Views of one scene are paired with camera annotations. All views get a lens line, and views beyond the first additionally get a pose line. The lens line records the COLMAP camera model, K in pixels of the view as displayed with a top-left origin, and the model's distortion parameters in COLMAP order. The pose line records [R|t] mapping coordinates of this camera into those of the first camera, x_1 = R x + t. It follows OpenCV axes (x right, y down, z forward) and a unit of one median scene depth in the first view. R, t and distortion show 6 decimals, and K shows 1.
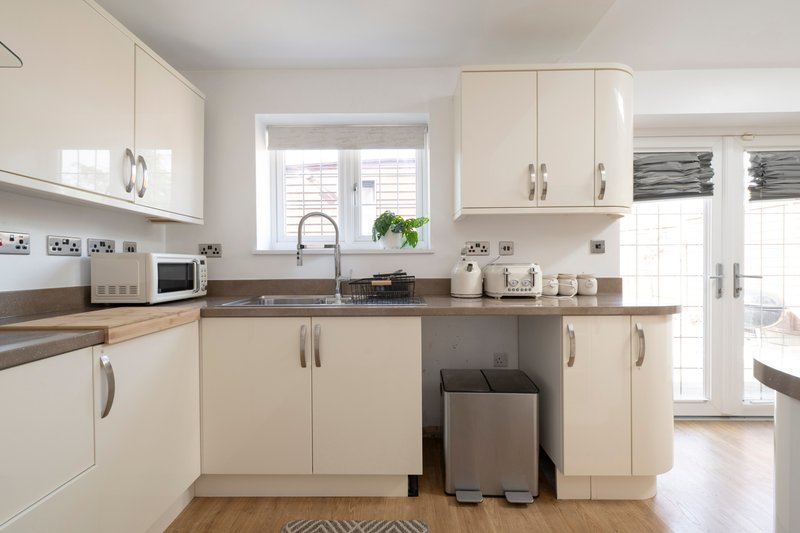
lens RADIAL K [[340.8, 0, 400.0], [0, 340.8, 266.5], [0, 0, 1]] dist [-0.001706, -0.000173]
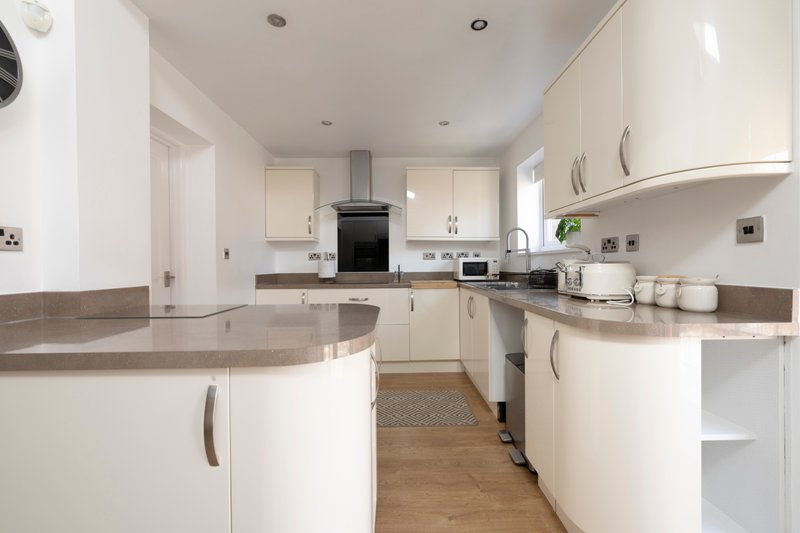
lens RADIAL K [[340.8, 0, 400.0], [0, 340.8, 266.5], [0, 0, 1]] dist [-0.001706, -0.000173]
pose [[0.014220, 0.017051, -0.999753, 1.433379], [0.016643, 0.999712, 0.017287, -0.025333], [0.999760, -0.016885, 0.013932, 0.531931]]
